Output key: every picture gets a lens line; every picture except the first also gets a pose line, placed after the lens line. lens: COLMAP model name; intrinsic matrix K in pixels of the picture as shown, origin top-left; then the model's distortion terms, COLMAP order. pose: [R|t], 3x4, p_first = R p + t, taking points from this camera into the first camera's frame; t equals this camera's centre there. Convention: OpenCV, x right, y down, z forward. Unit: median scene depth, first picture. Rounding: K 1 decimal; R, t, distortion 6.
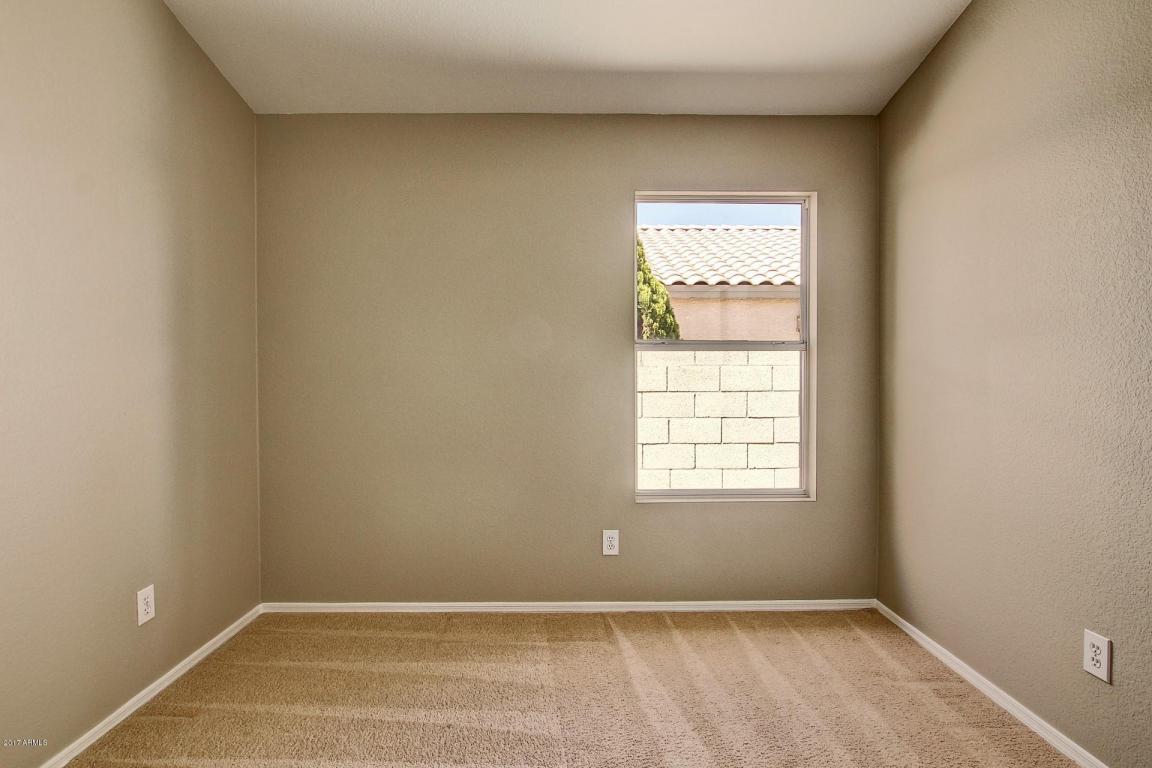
lens RADIAL K [[566.1, 0, 571.2], [0, 566.1, 388.9], [0, 0, 1]] dist [-0.013883, -0.001039]
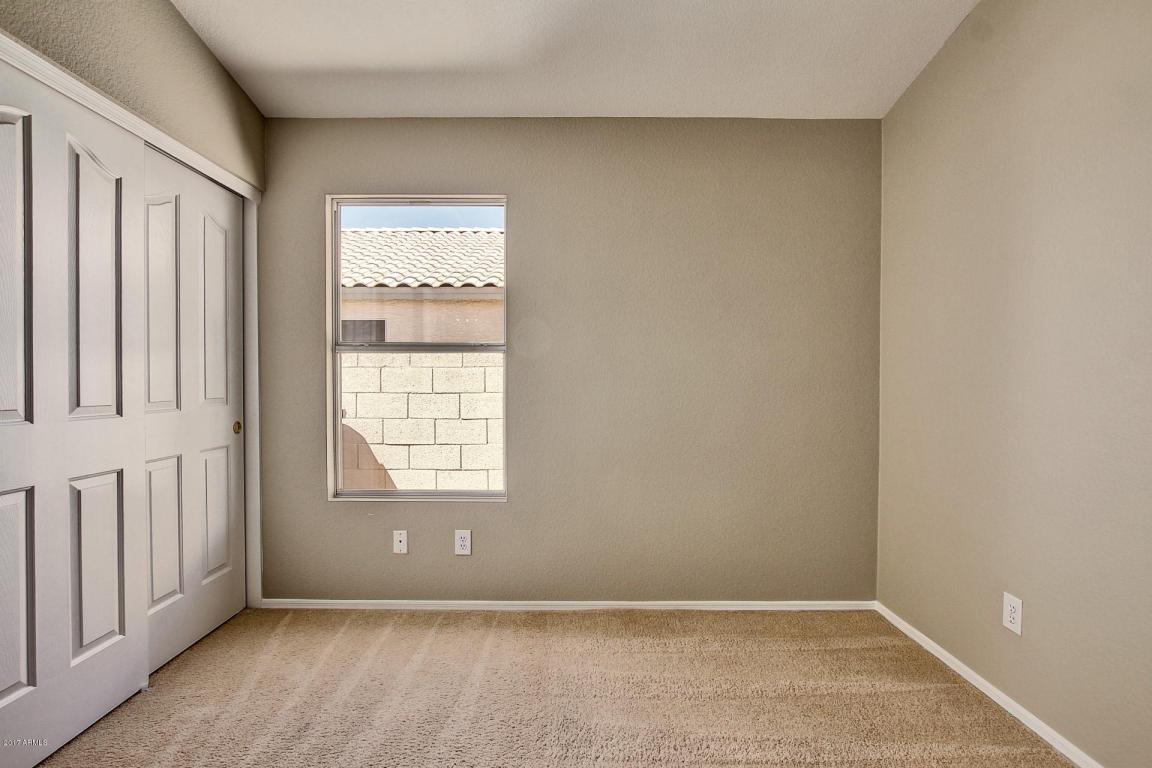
lens RADIAL K [[566.1, 0, 554.5], [0, 566.1, 394.9], [0, 0, 1]] dist [-0.013883, -0.001039]
pose [[0.999562, 0.010707, -0.027578, 0.524007], [-0.010496, 0.999915, 0.007775, -0.002127], [0.027659, -0.007483, 0.999589, -0.001164]]
